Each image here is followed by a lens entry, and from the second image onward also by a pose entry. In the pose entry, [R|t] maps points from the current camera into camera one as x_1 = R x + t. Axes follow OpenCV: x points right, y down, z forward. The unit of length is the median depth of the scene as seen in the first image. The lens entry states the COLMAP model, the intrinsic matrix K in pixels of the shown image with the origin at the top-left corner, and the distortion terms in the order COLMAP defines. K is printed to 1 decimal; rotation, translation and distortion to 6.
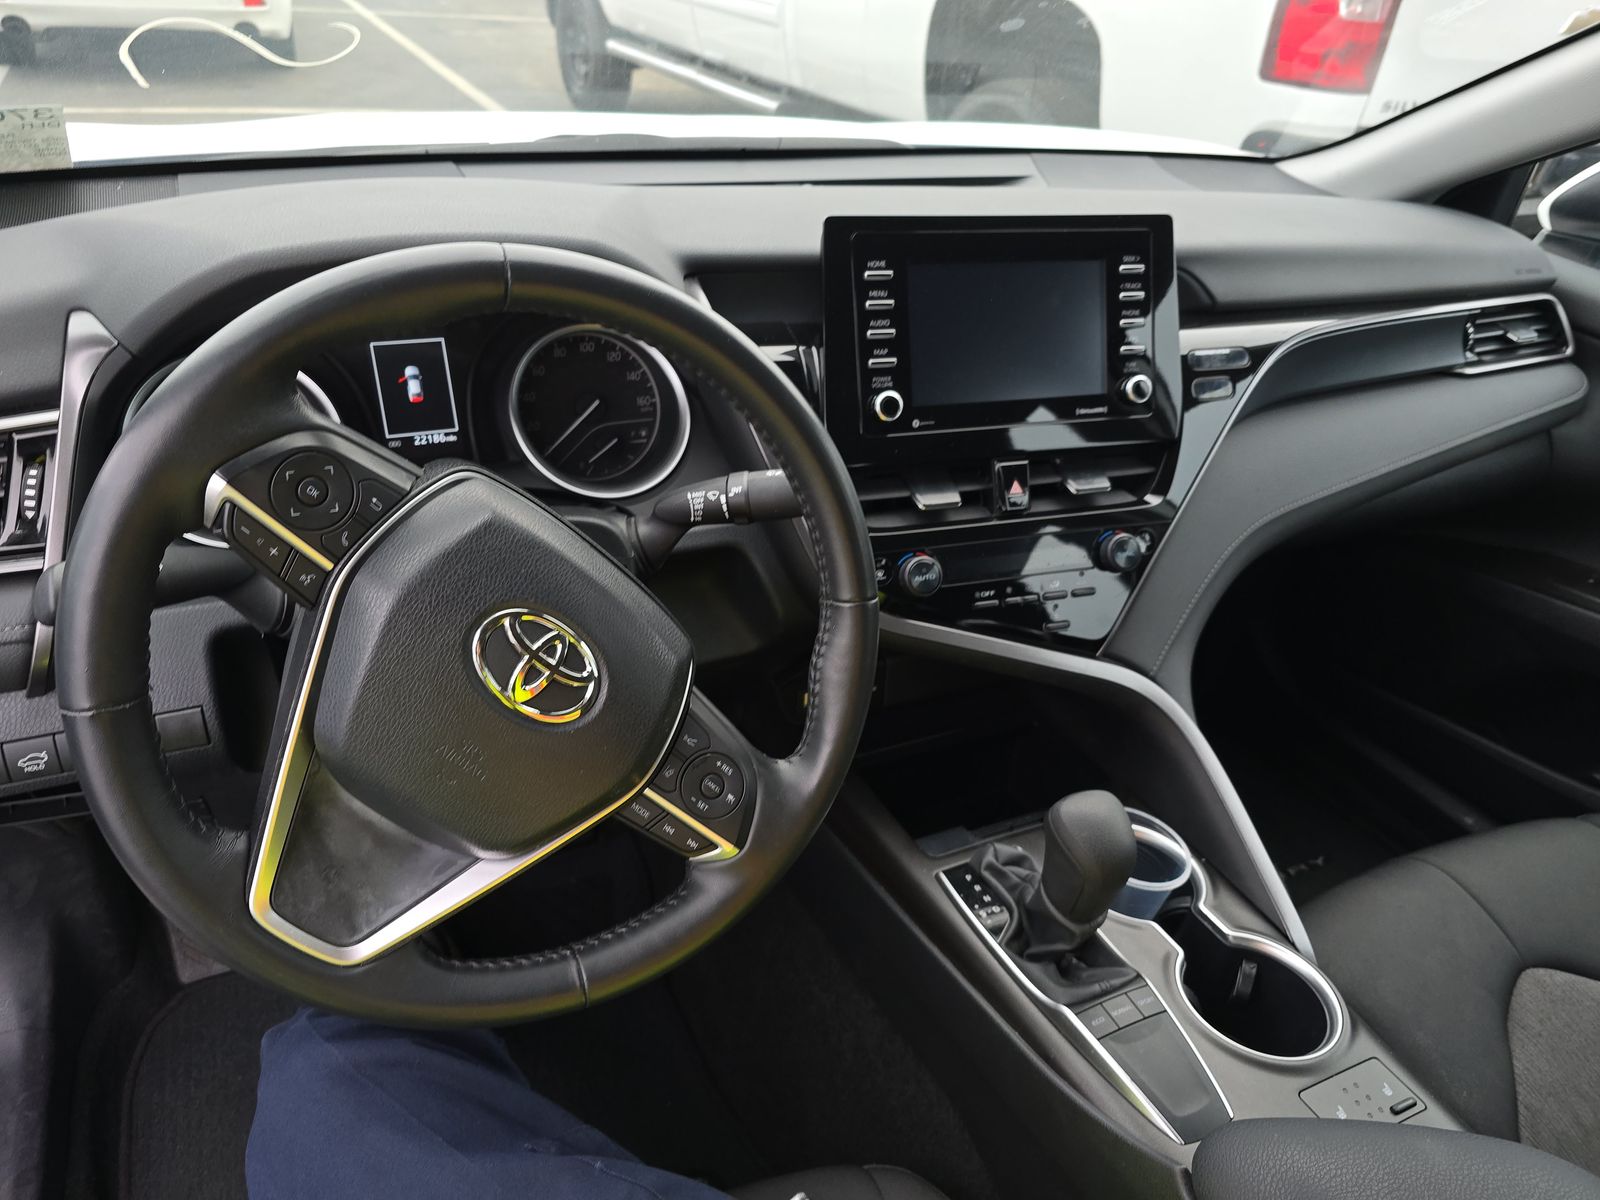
lens RADIAL K [[1061.7, 0, 797.7], [0, 1061.7, 593.2], [0, 0, 1]] dist [0.075674, -0.069671]
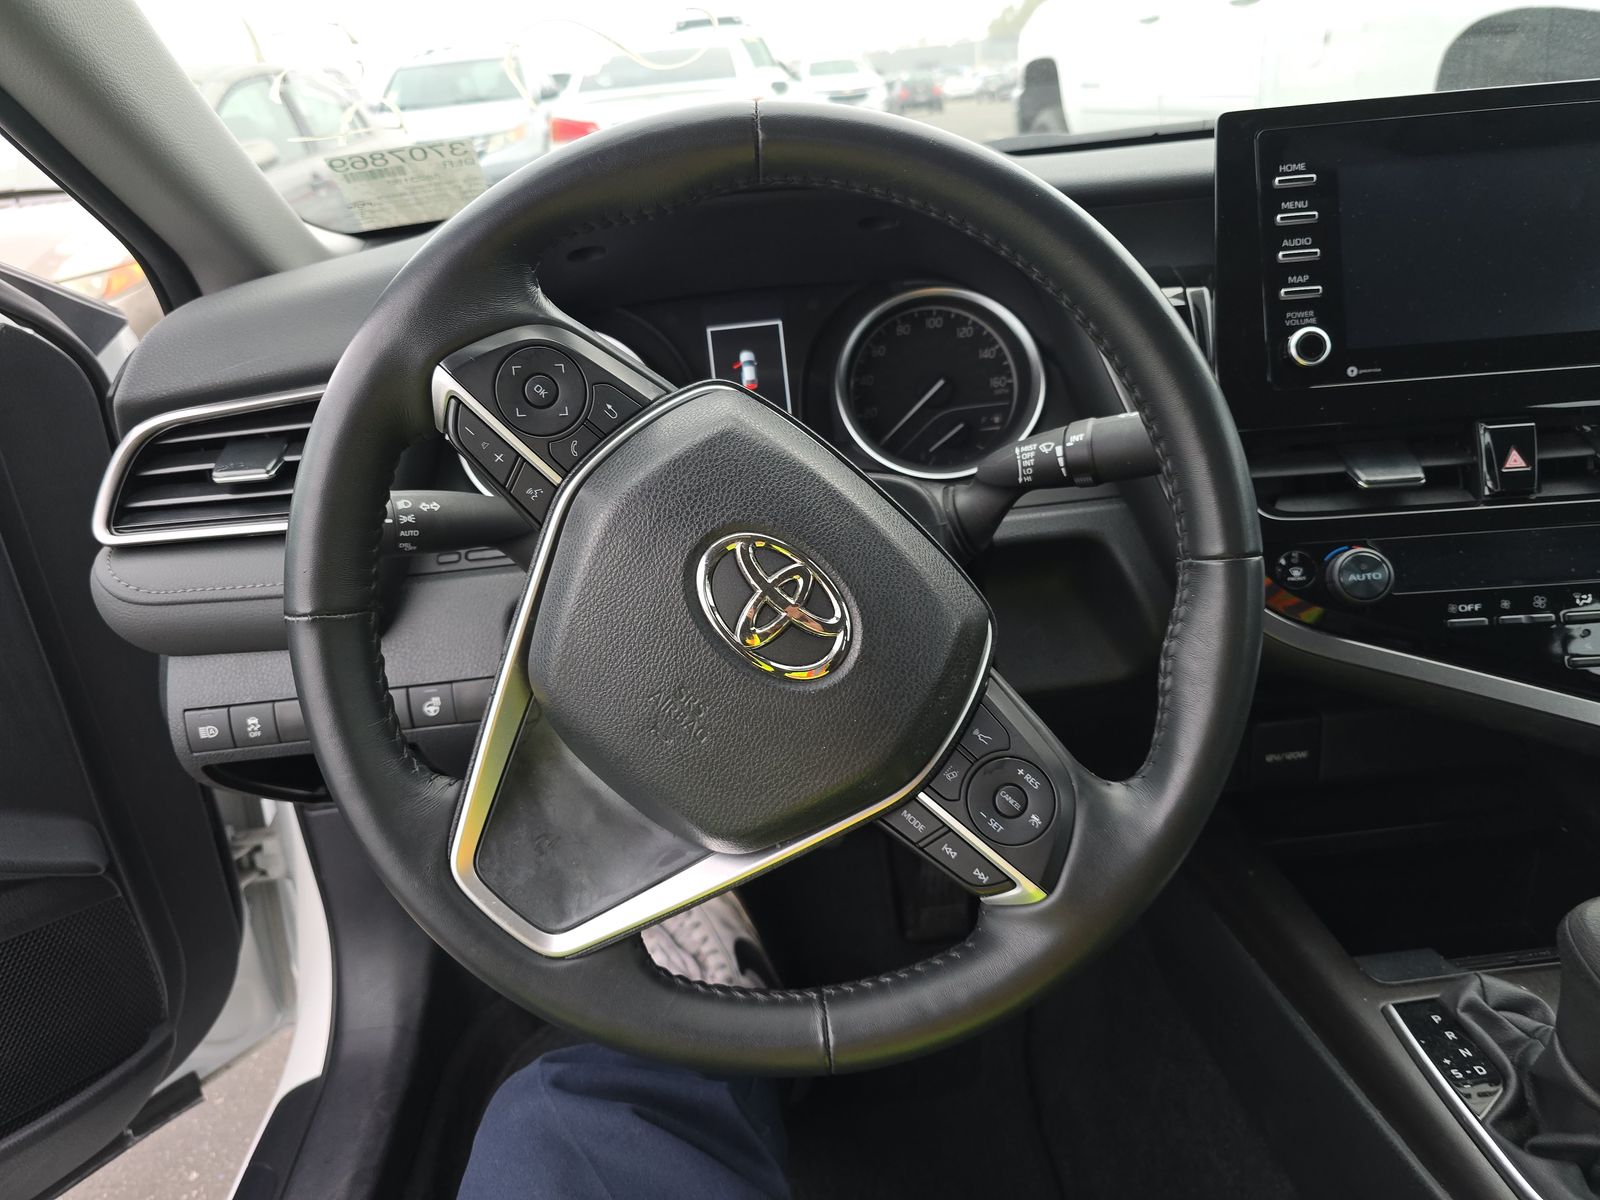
lens RADIAL K [[1078.7, 0, 818.6], [0, 1078.7, 600.4], [0, 0, 1]] dist [0.055984, -0.063274]
pose [[0.919180, 0.010365, -0.393702, 0.082146], [-0.056736, 0.992711, -0.106327, 0.115873], [0.389730, 0.120071, 0.913068, 0.214800]]
